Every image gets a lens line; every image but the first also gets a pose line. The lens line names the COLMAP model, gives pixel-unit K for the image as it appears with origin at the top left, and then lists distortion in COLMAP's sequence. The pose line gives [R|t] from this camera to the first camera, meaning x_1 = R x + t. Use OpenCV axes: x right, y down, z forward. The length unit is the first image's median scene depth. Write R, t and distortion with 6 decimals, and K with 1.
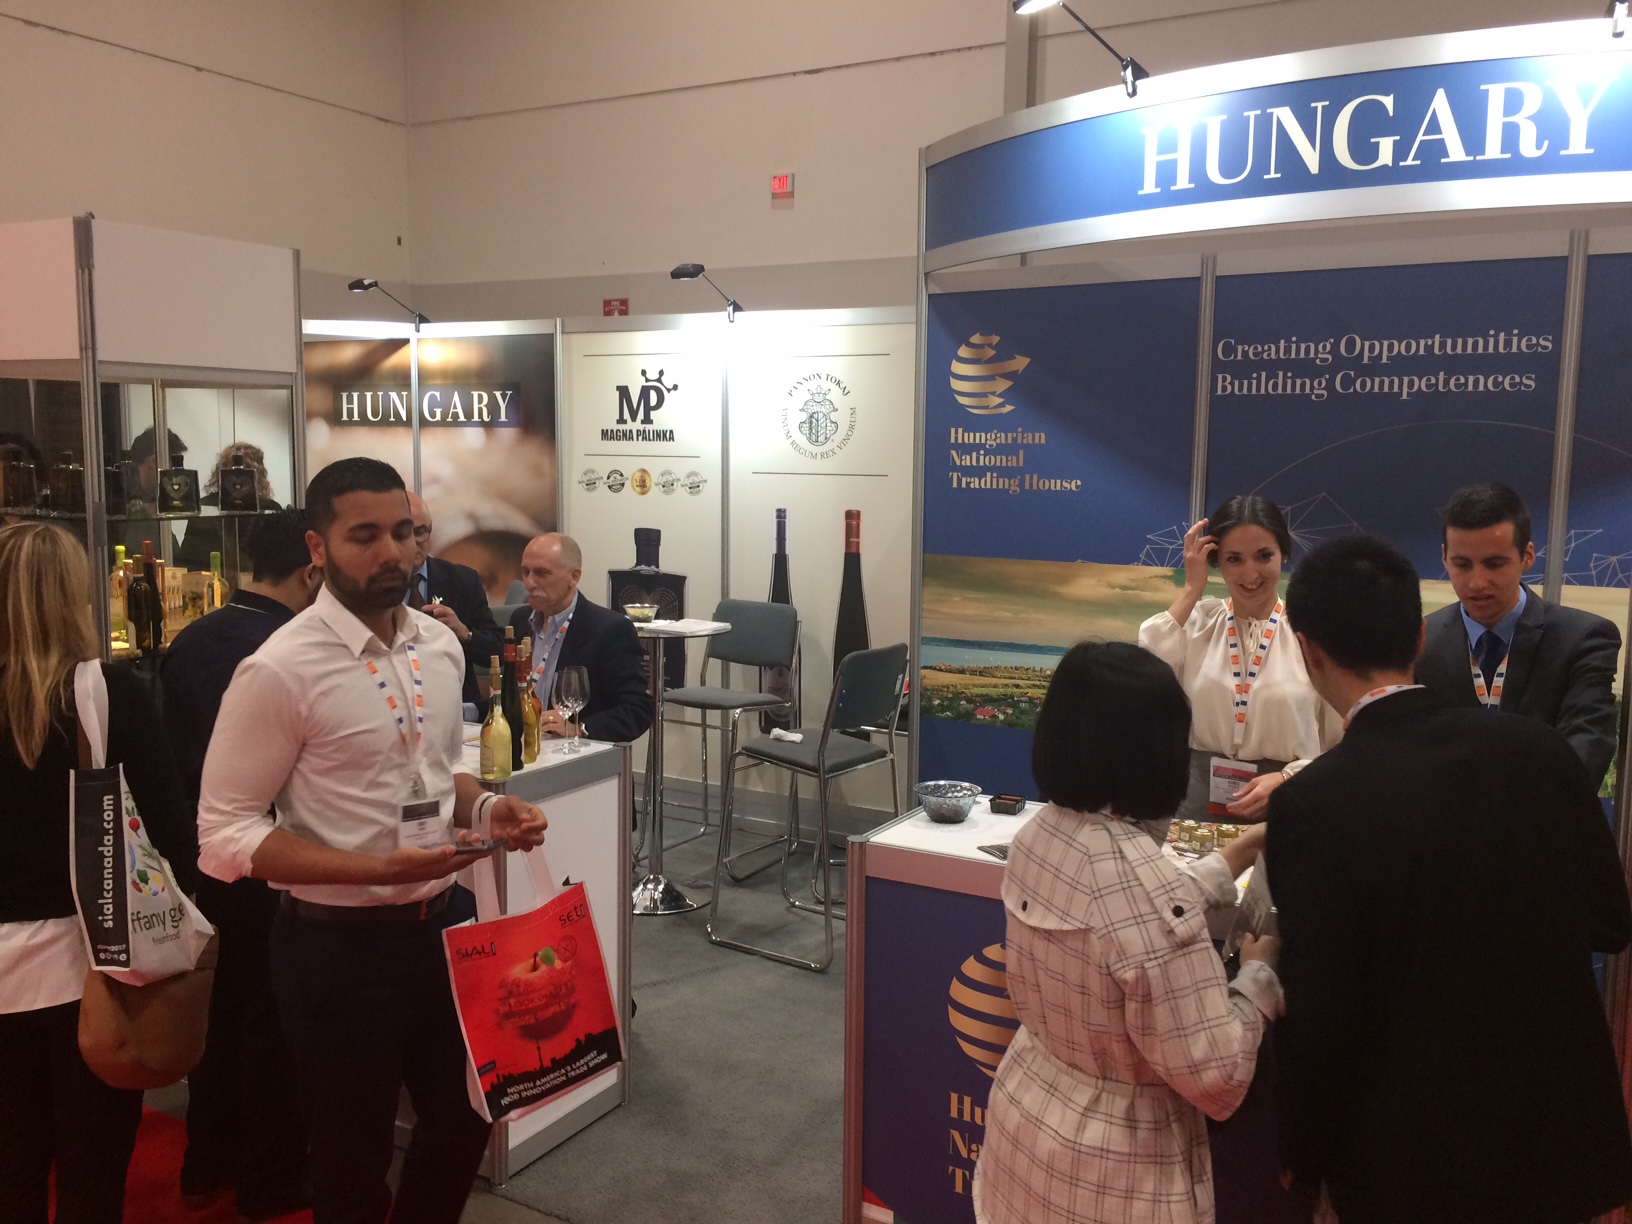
lens RADIAL K [[1385.4, 0, 820.2], [0, 1385.4, 601.7], [0, 0, 1]] dist [0.075483, -0.072565]
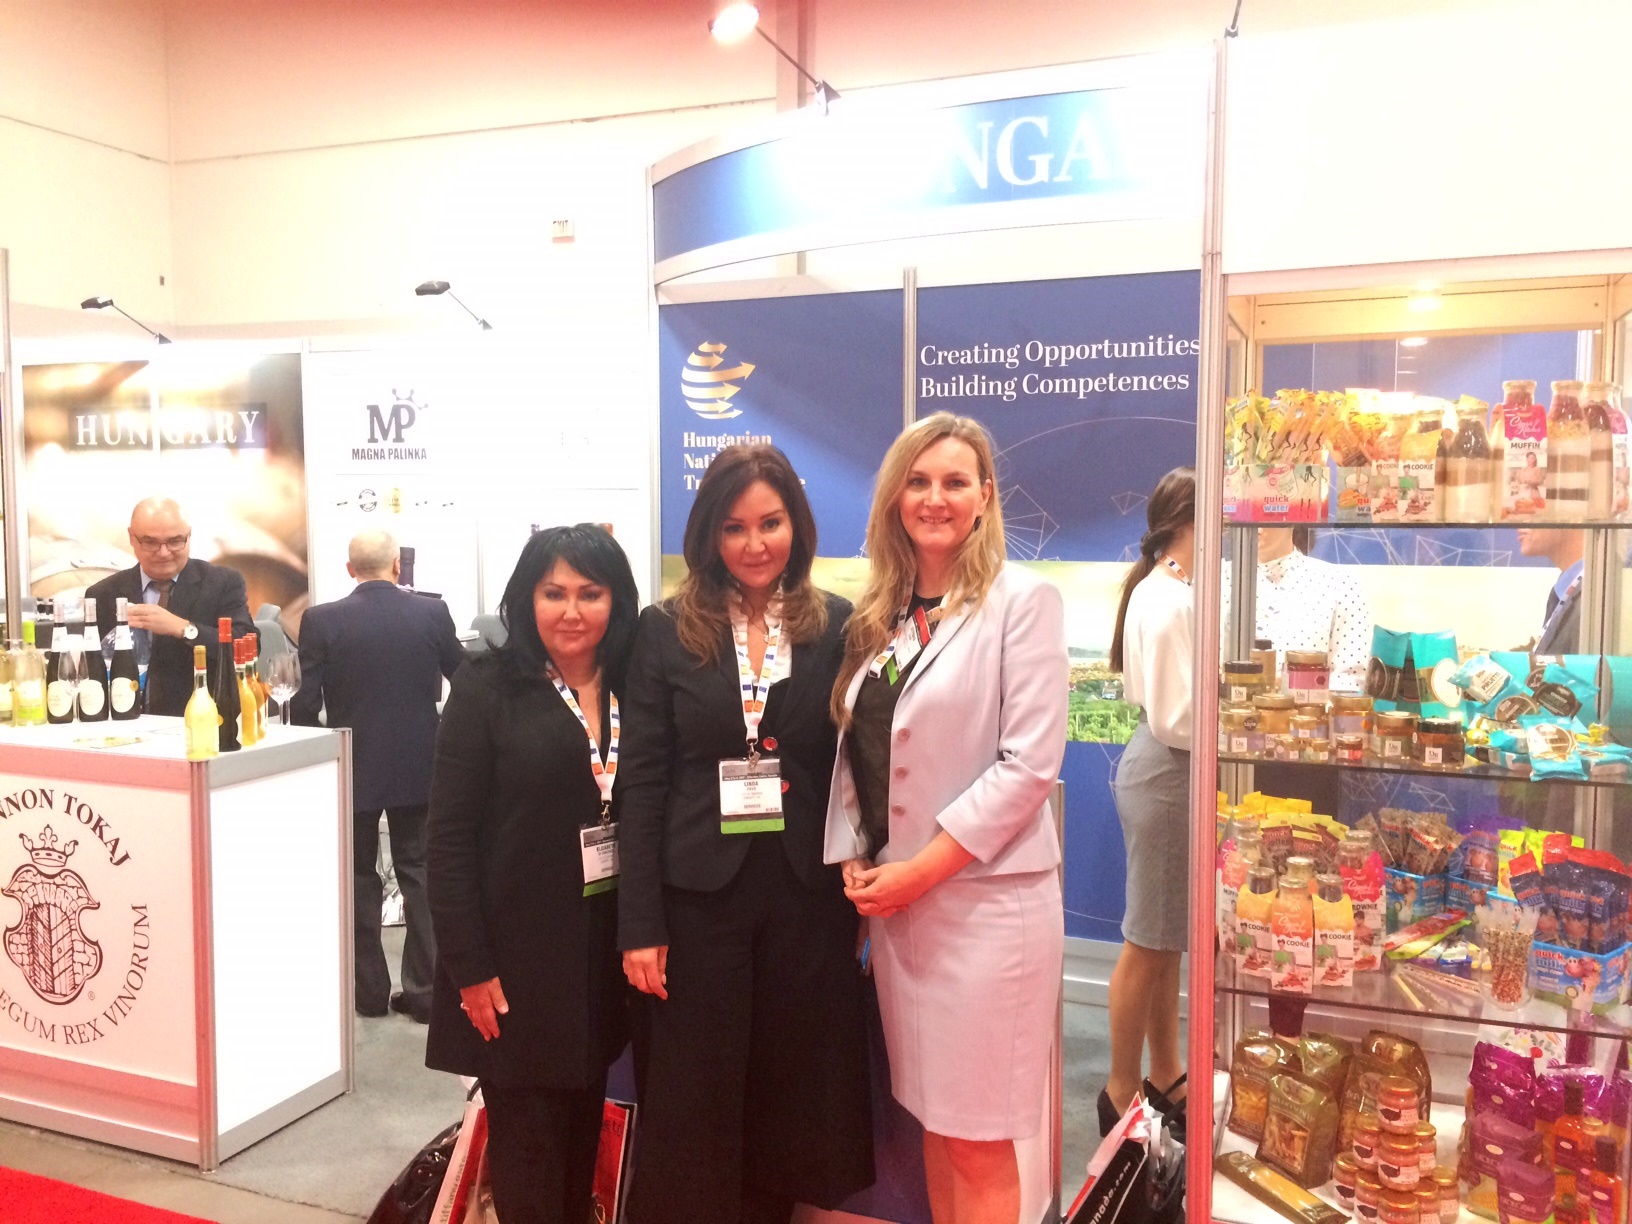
lens RADIAL K [[1385.4, 0, 815.5], [0, 1385.4, 604.0], [0, 0, 1]] dist [0.075483, -0.072565]
pose [[0.990908, -0.017153, 0.133442, 0.049497], [0.022314, 0.999056, -0.037277, 0.043652], [-0.132677, 0.039916, 0.990355, -0.041615]]
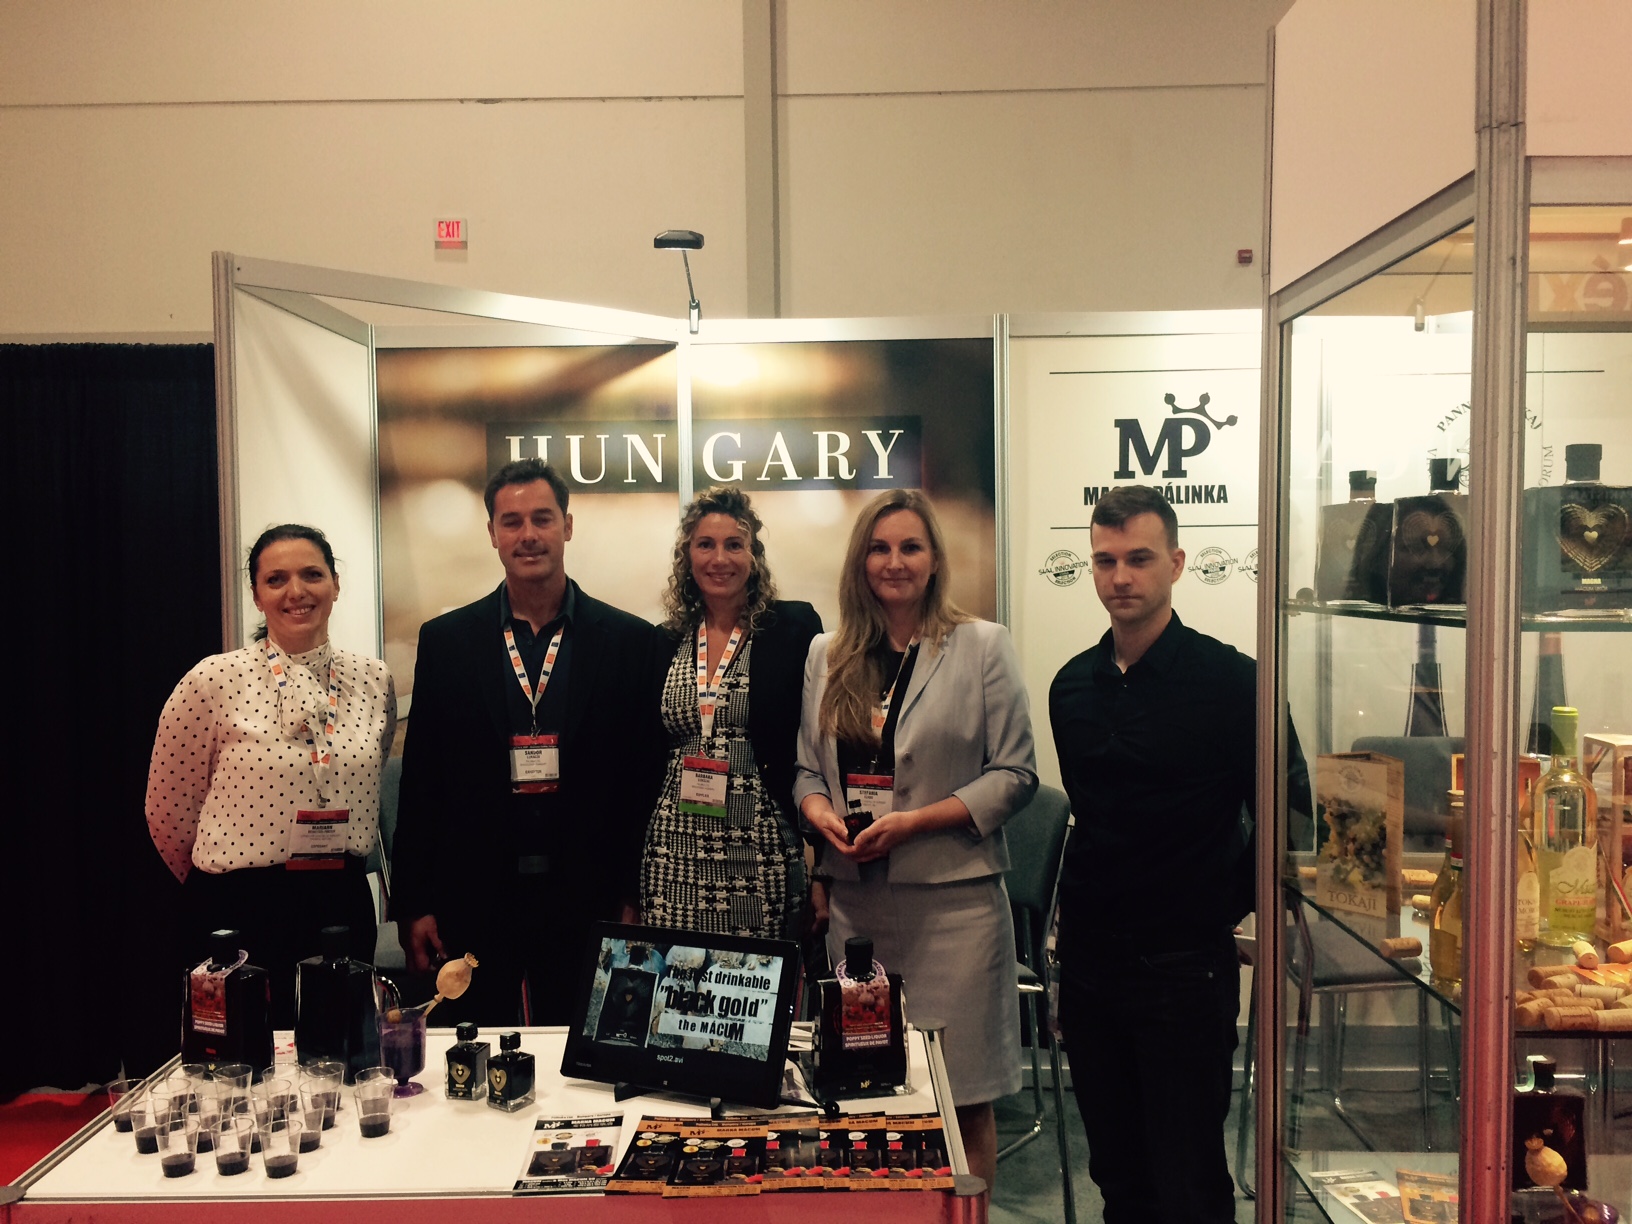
lens RADIAL K [[1385.4, 0, 814.8], [0, 1385.4, 607.8], [0, 0, 1]] dist [0.075483, -0.072565]
pose [[0.874155, -0.037335, 0.484209, -0.793098], [0.077219, 0.995042, -0.062683, -0.053361], [-0.479468, 0.092184, 0.872704, 0.699155]]
